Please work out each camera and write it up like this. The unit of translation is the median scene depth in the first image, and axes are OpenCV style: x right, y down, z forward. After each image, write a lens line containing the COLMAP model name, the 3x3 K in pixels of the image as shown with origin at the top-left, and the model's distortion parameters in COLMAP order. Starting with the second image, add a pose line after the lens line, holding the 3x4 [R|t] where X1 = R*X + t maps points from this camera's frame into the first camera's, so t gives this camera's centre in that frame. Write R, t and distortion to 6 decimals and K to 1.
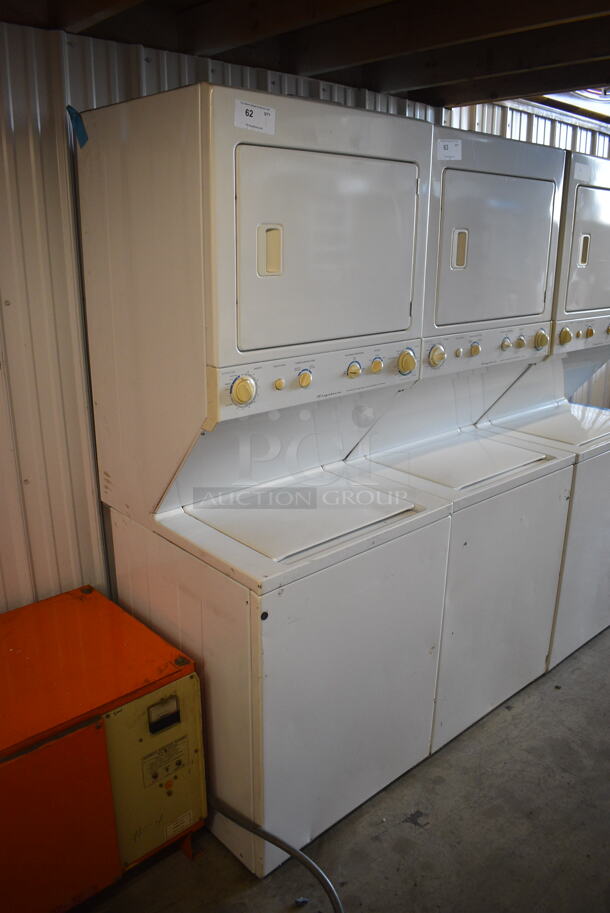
lens RADIAL K [[696.6, 0, 304.9], [0, 696.6, 468.7], [0, 0, 1]] dist [-0.073116, 0.001664]
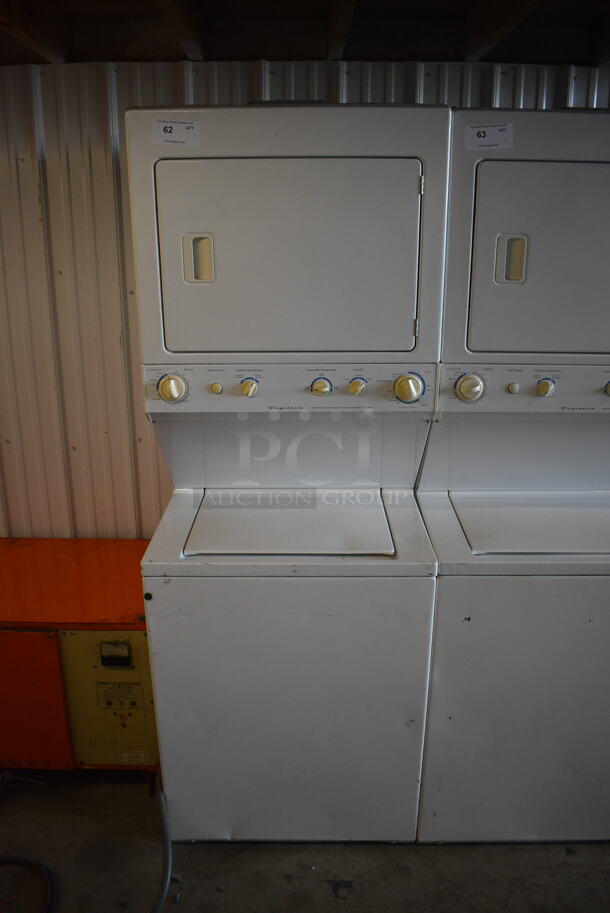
lens RADIAL K [[739.8, 0, 305.0], [0, 739.8, 456.5], [0, 0, 1]] dist [-0.078349, 0.004171]
pose [[0.740061, 0.226105, -0.633392, 0.692661], [-0.211576, 0.972247, 0.099861, -0.144535], [0.638392, 0.060107, 0.767361, 0.235711]]
